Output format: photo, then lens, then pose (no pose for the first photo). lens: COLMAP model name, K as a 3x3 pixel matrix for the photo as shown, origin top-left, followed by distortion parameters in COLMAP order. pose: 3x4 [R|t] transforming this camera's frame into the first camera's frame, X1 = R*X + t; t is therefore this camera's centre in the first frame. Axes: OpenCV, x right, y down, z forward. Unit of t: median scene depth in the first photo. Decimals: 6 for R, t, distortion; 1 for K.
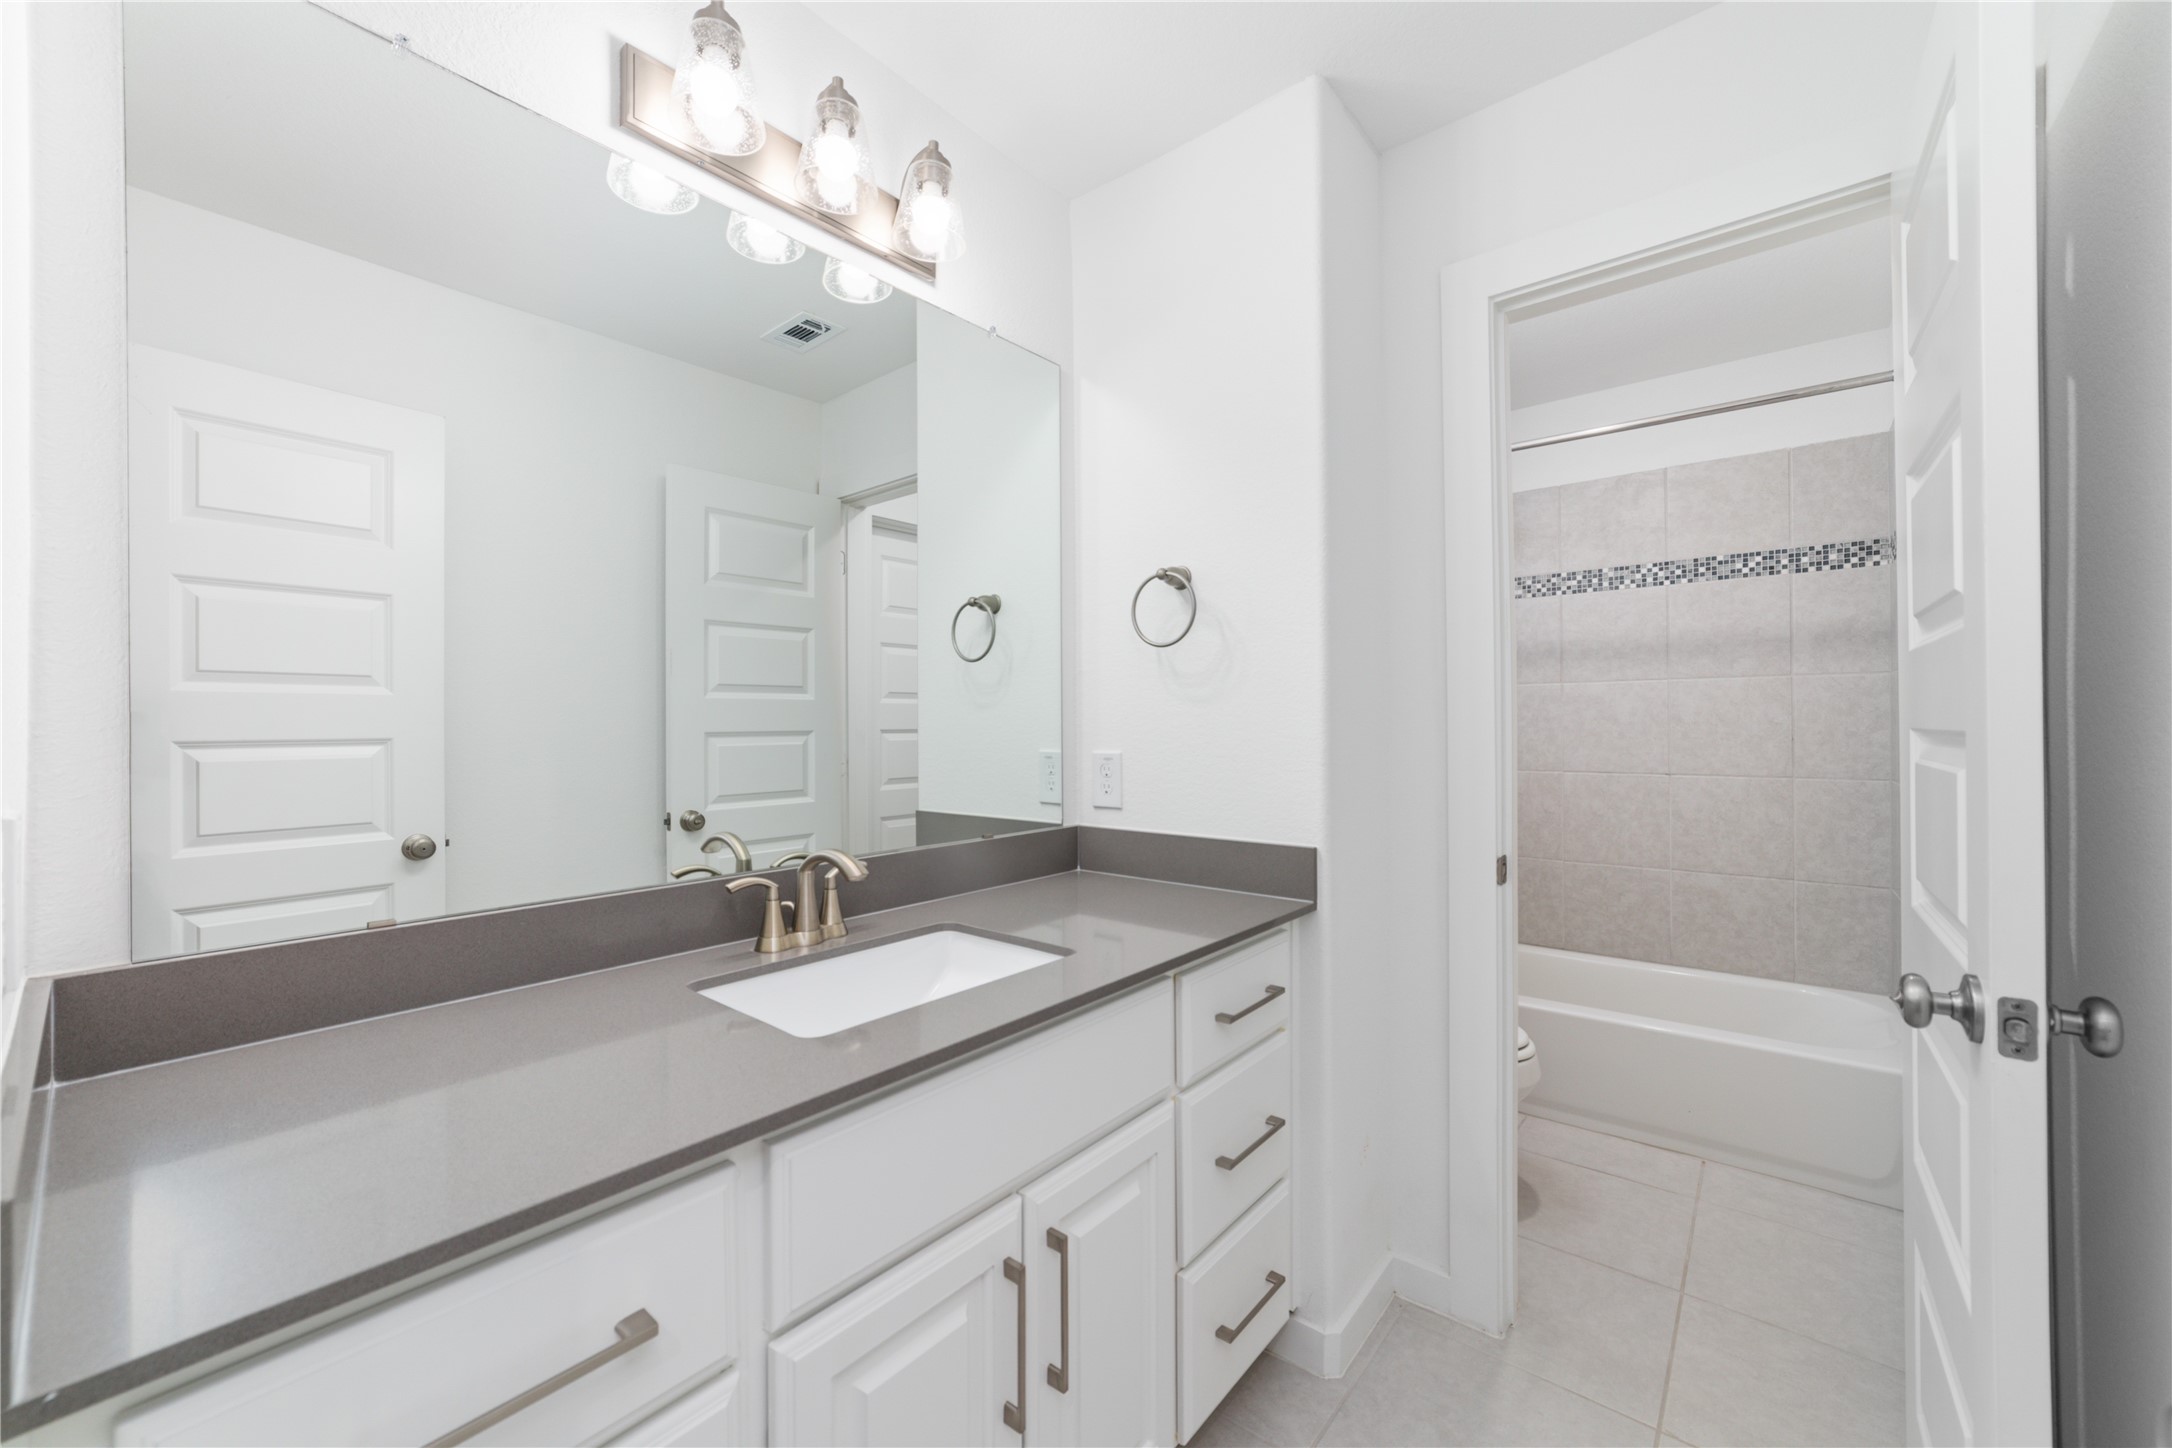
lens RADIAL K [[827.2, 0, 1172.9], [0, 827.2, 718.2], [0, 0, 1]] dist [-0.055938, -0.000055]
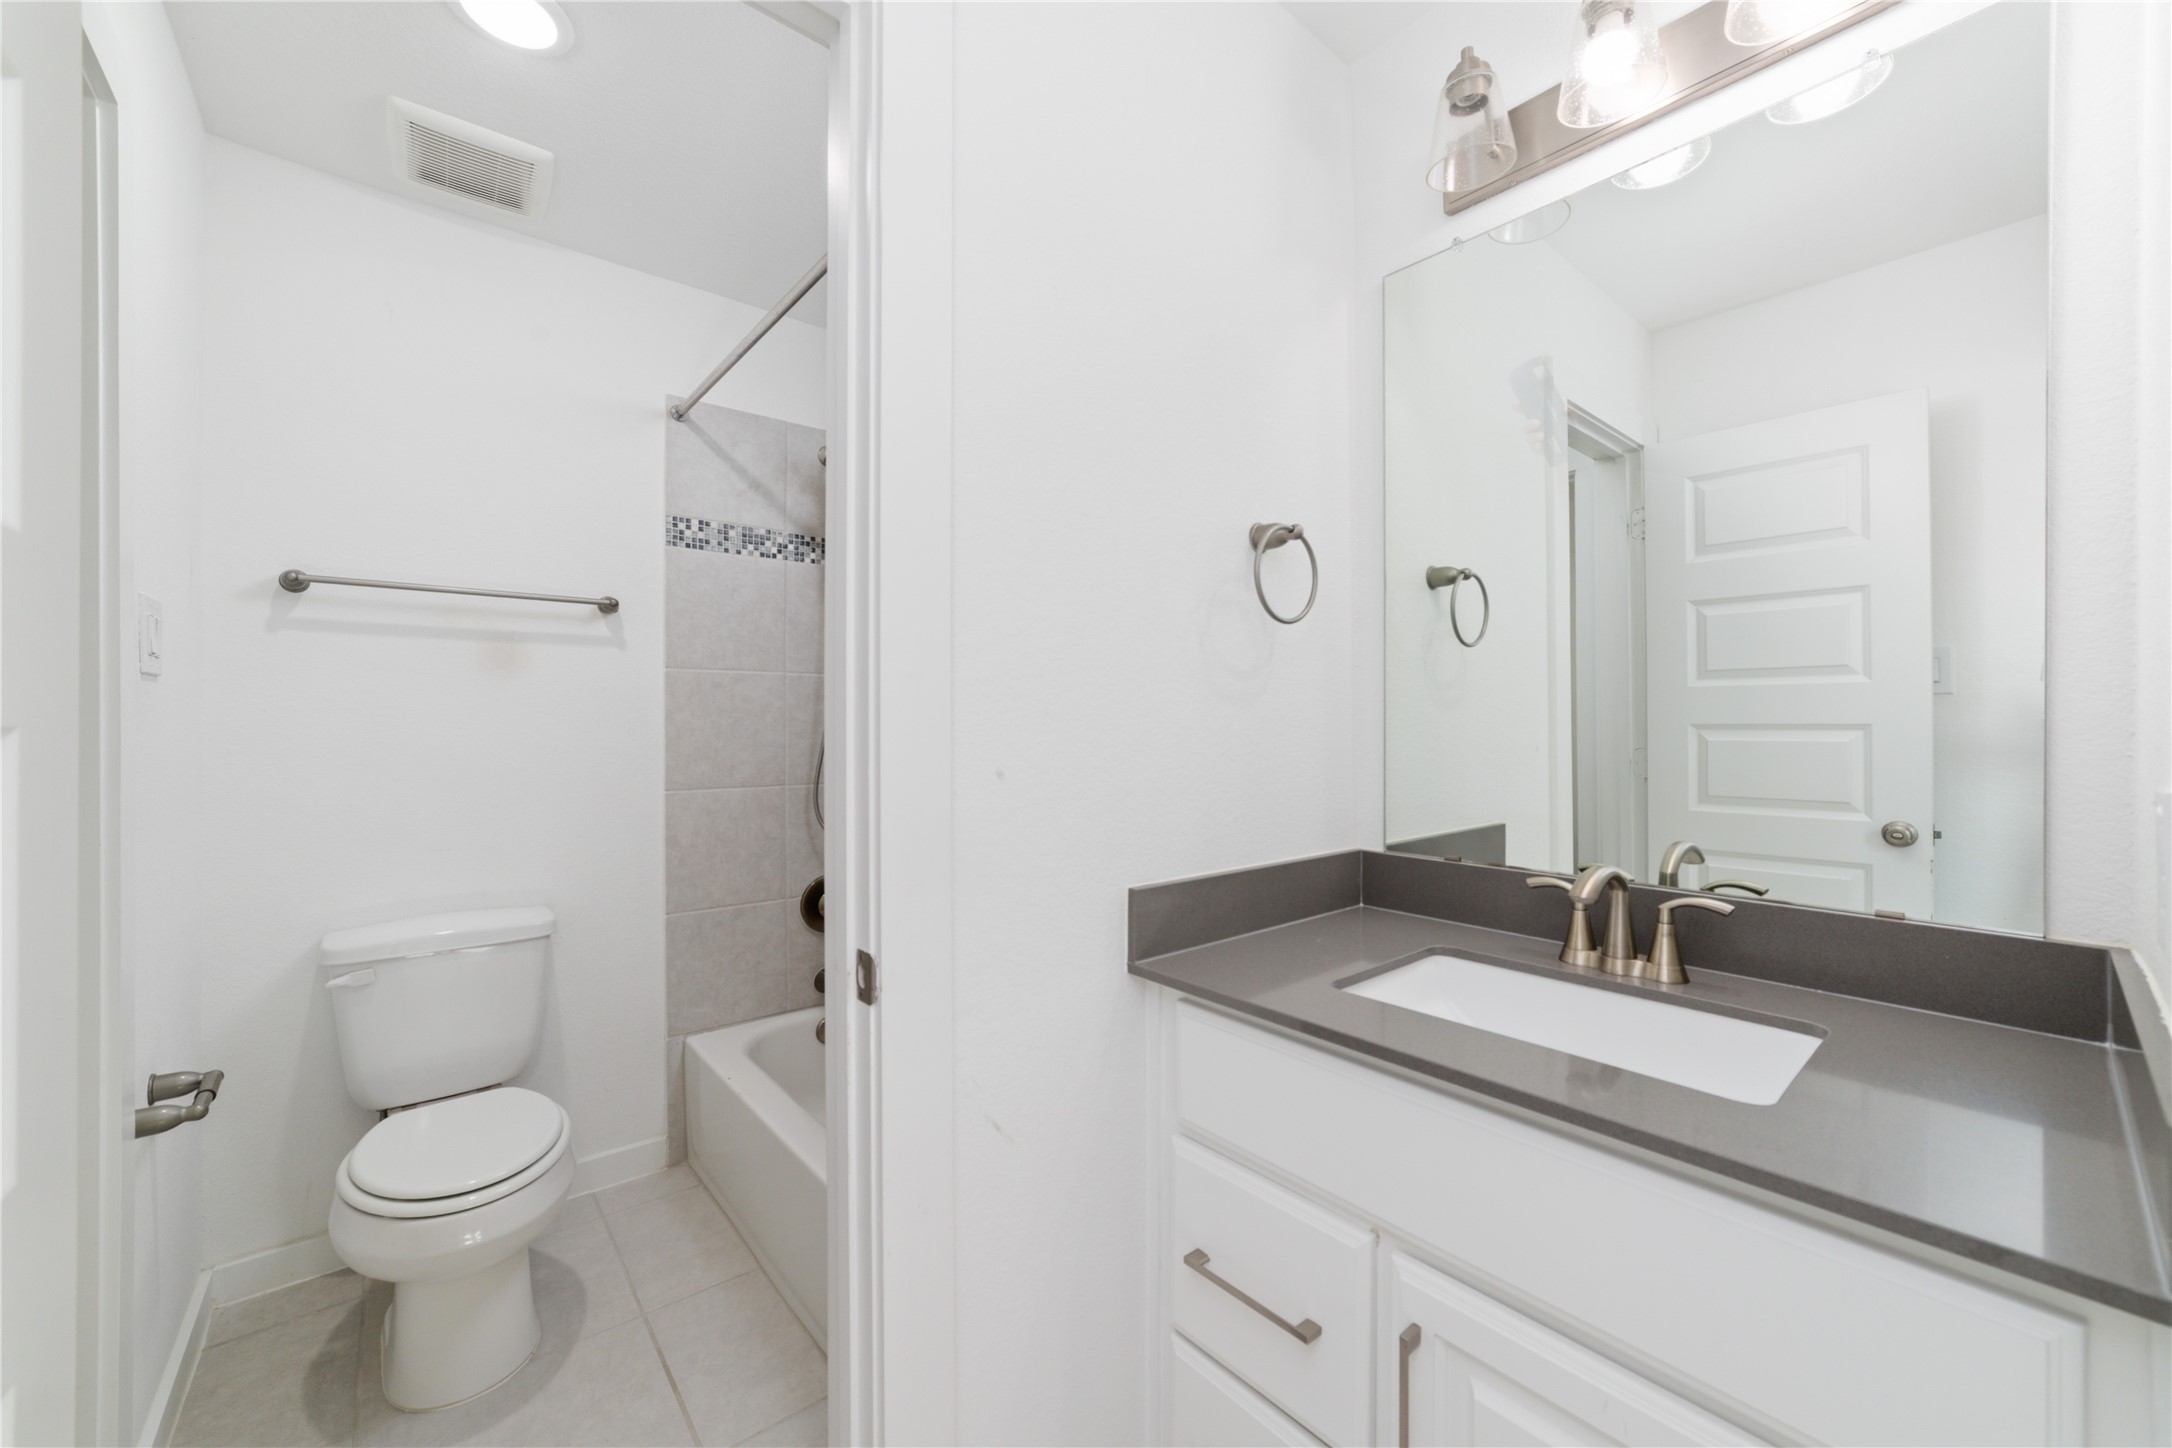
lens RADIAL K [[827.2, 0, 1172.9], [0, 827.2, 718.2], [0, 0, 1]] dist [-0.055938, -0.000055]
pose [[-0.175191, 0.012738, -0.984452, 0.402863], [0.013163, 0.999857, 0.010595, -0.011648], [0.984446, -0.011102, -0.175334, 0.552185]]
